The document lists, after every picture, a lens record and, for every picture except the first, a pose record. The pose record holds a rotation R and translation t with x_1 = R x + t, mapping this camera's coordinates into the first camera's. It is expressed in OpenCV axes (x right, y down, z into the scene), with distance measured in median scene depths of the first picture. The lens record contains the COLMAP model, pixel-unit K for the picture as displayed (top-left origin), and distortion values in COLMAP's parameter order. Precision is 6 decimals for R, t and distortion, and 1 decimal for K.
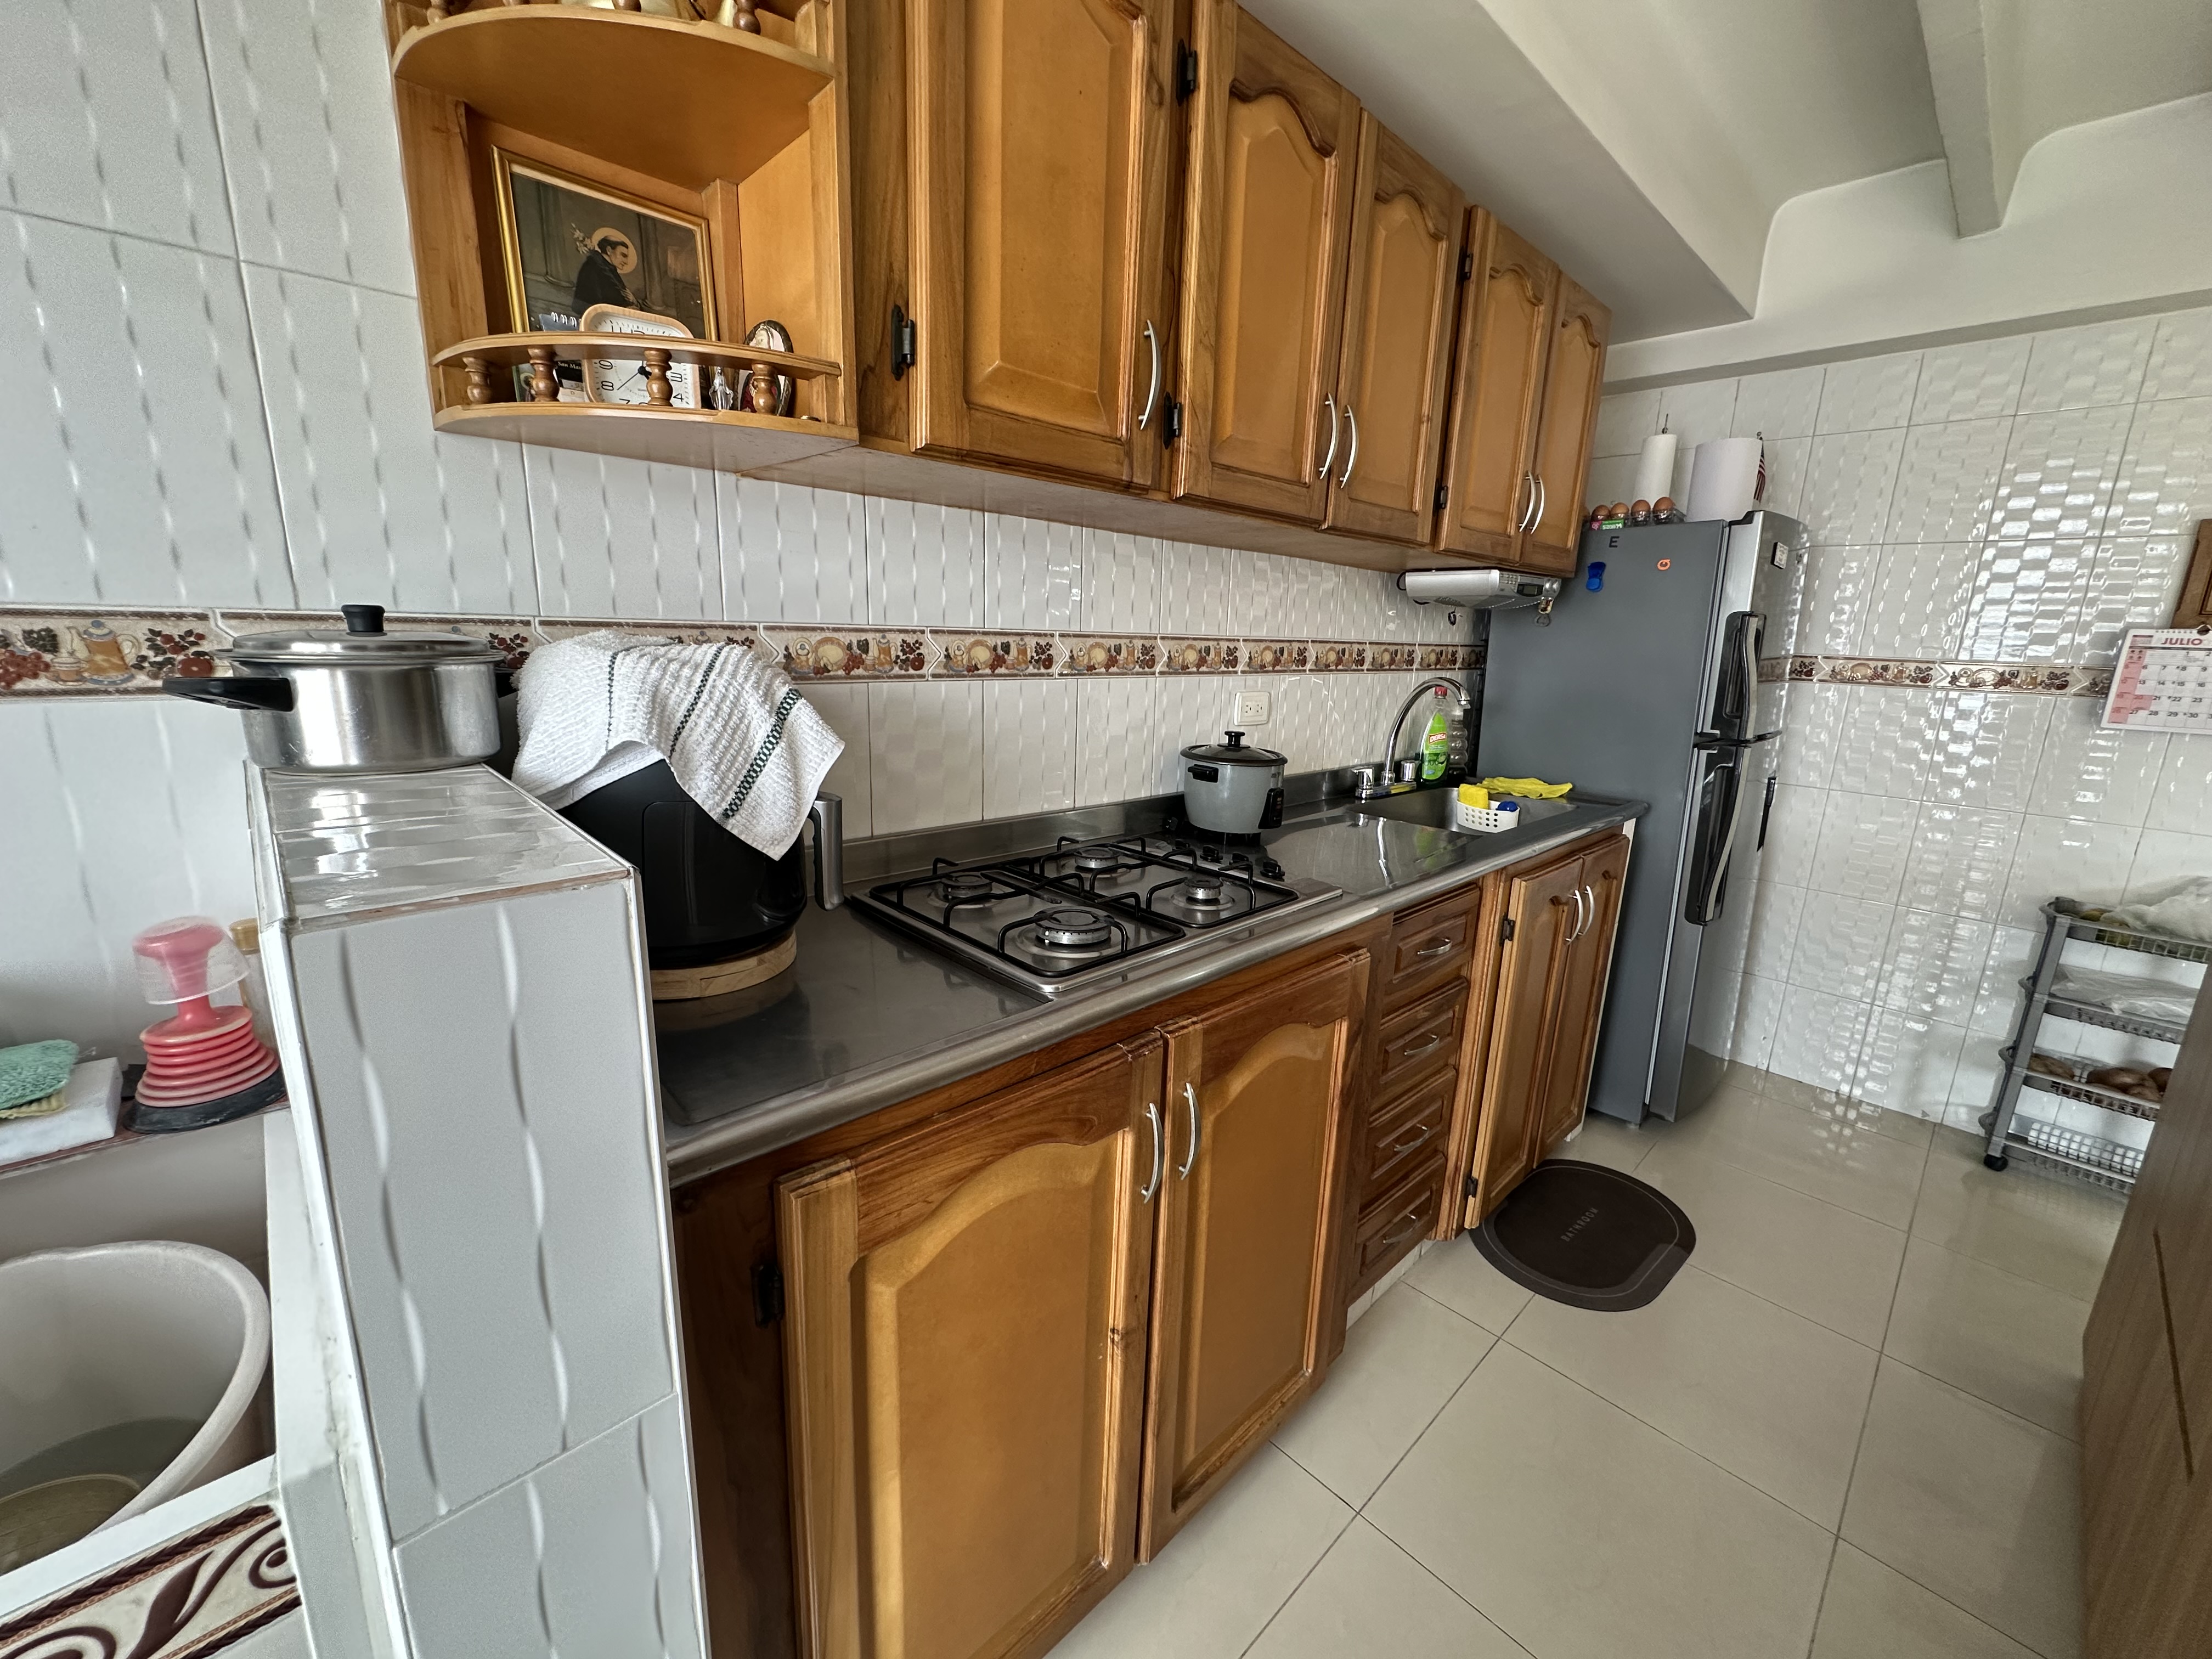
lens RADIAL K [[883.8, 0, 1095.7], [0, 883.8, 824.1], [0, 0, 1]] dist [-0.003158, -0.000153]
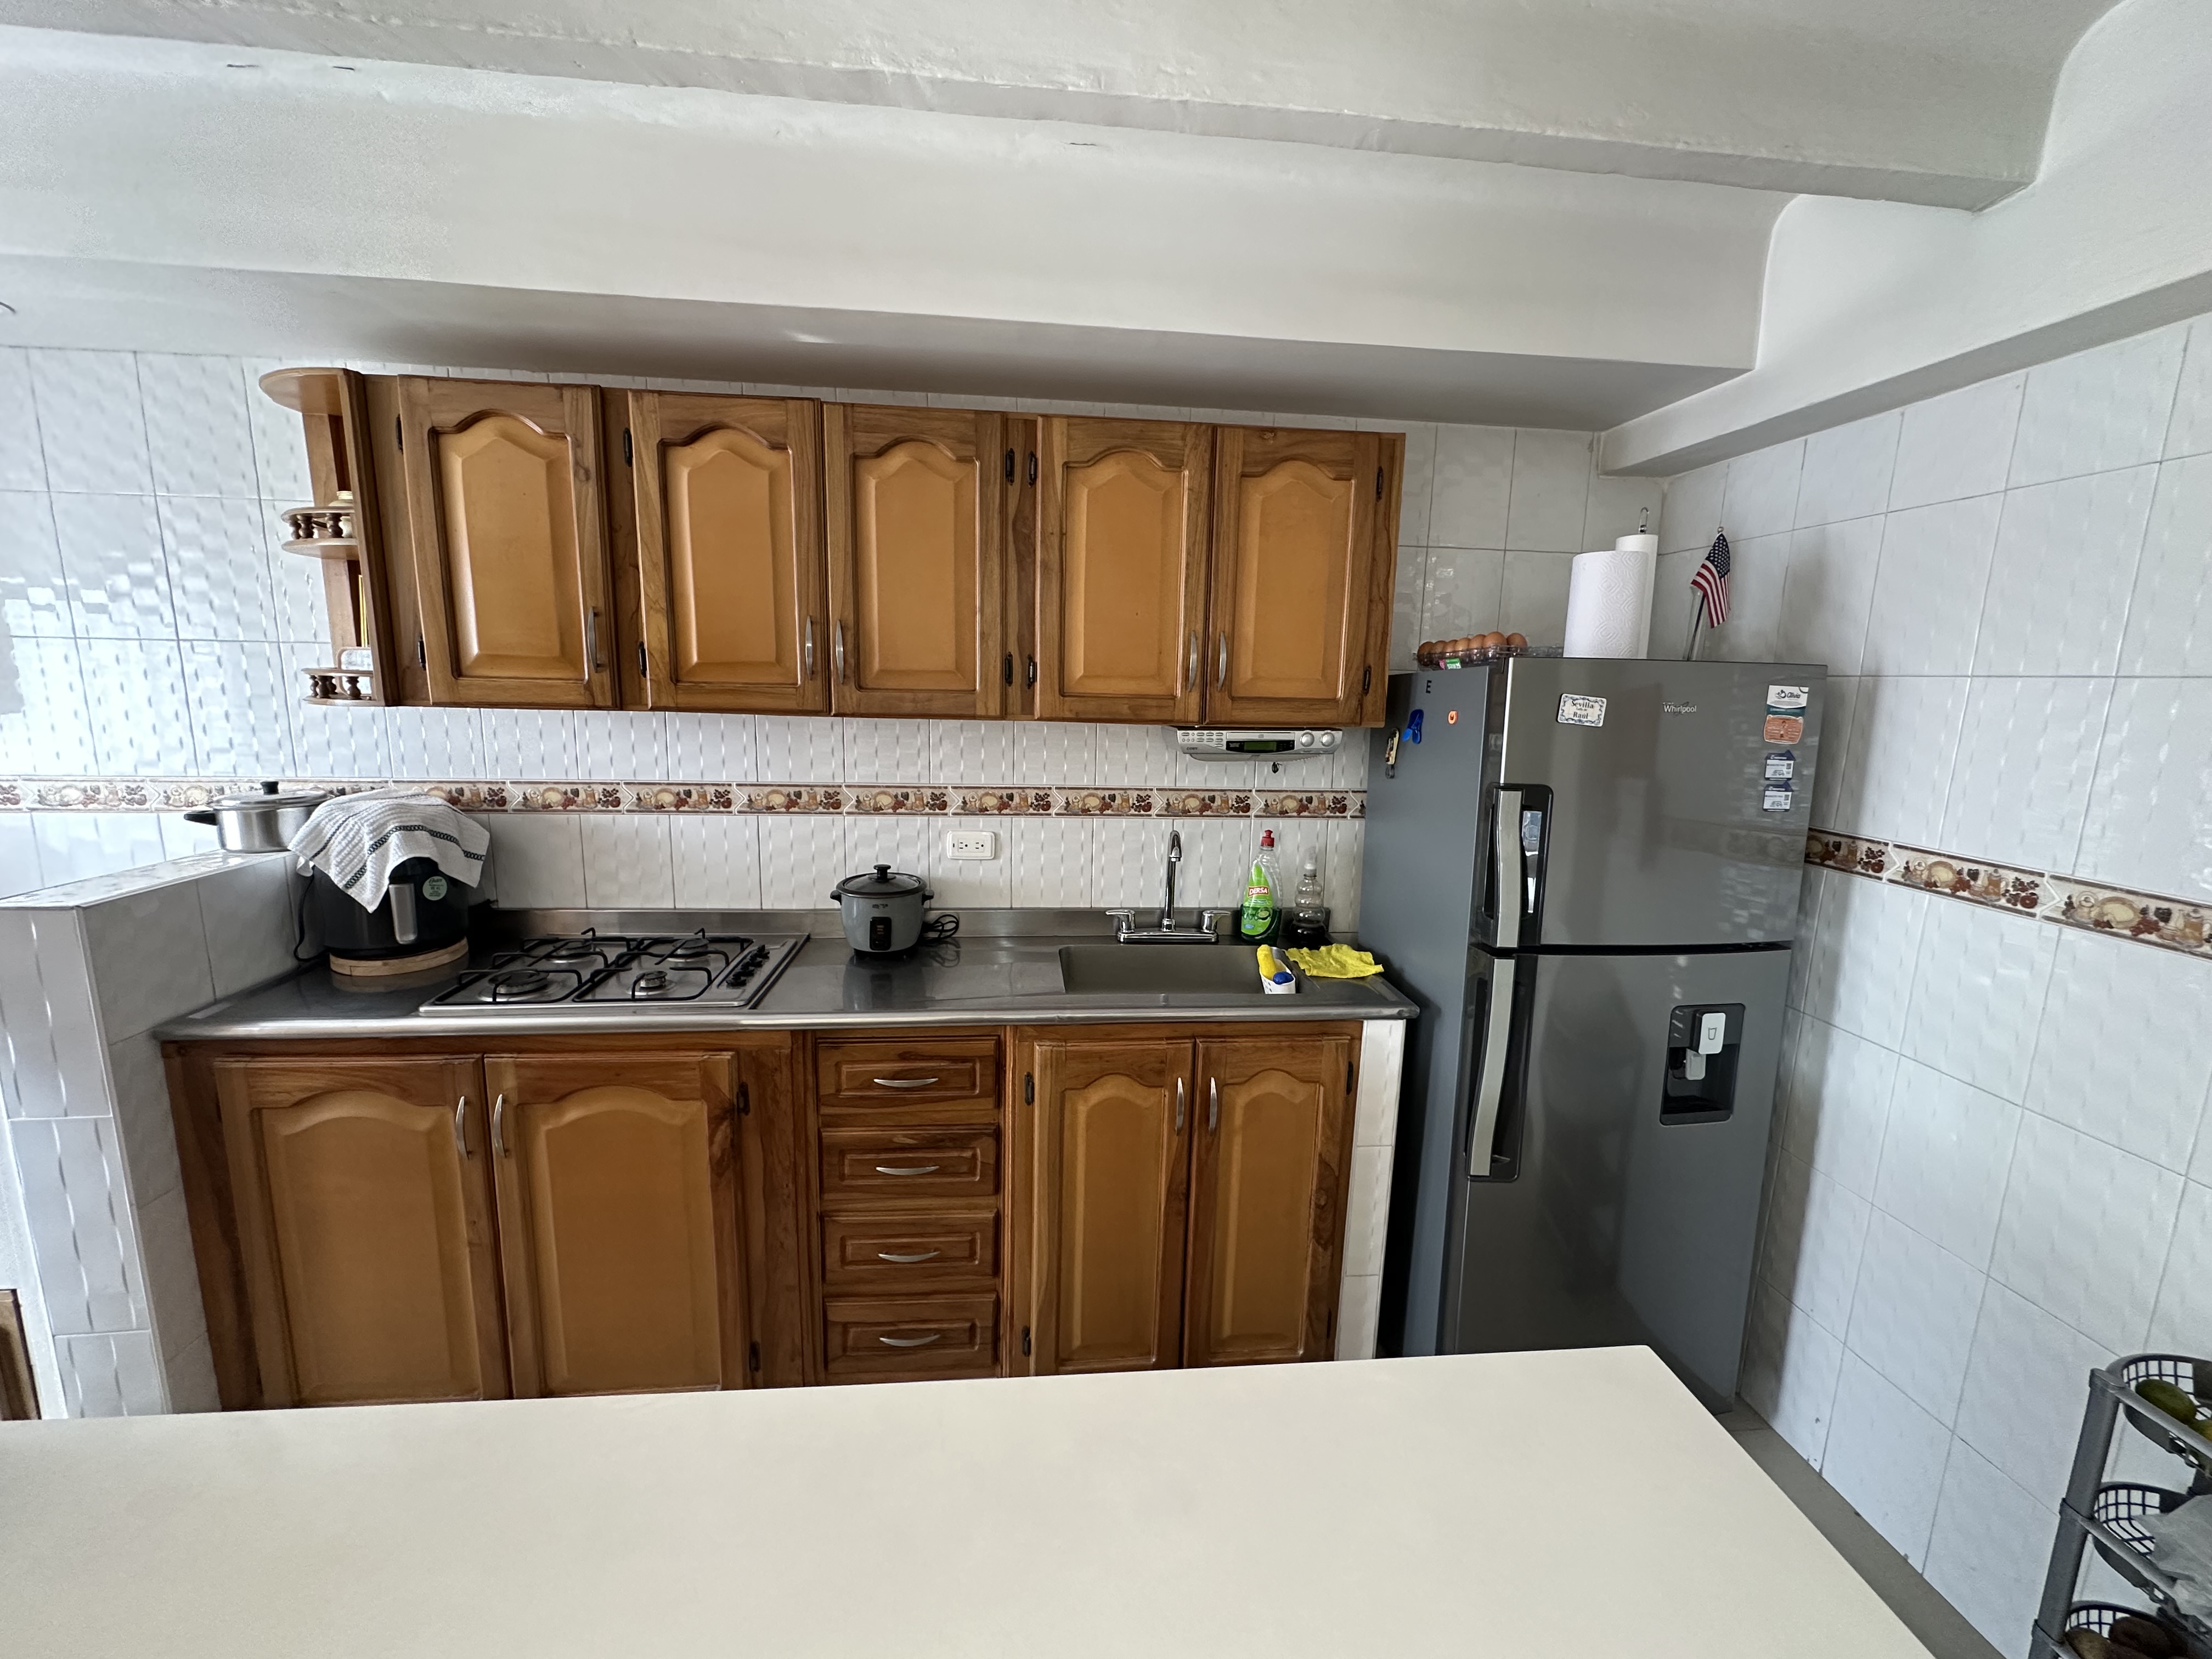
lens RADIAL K [[883.8, 0, 1105.5], [0, 883.8, 821.5], [0, 0, 1]] dist [-0.003158, -0.000153]
pose [[0.791413, 0.083983, -0.605485, 1.215818], [-0.129260, 0.991111, -0.031481, -0.179123], [0.597459, 0.103179, 0.795234, 0.231327]]
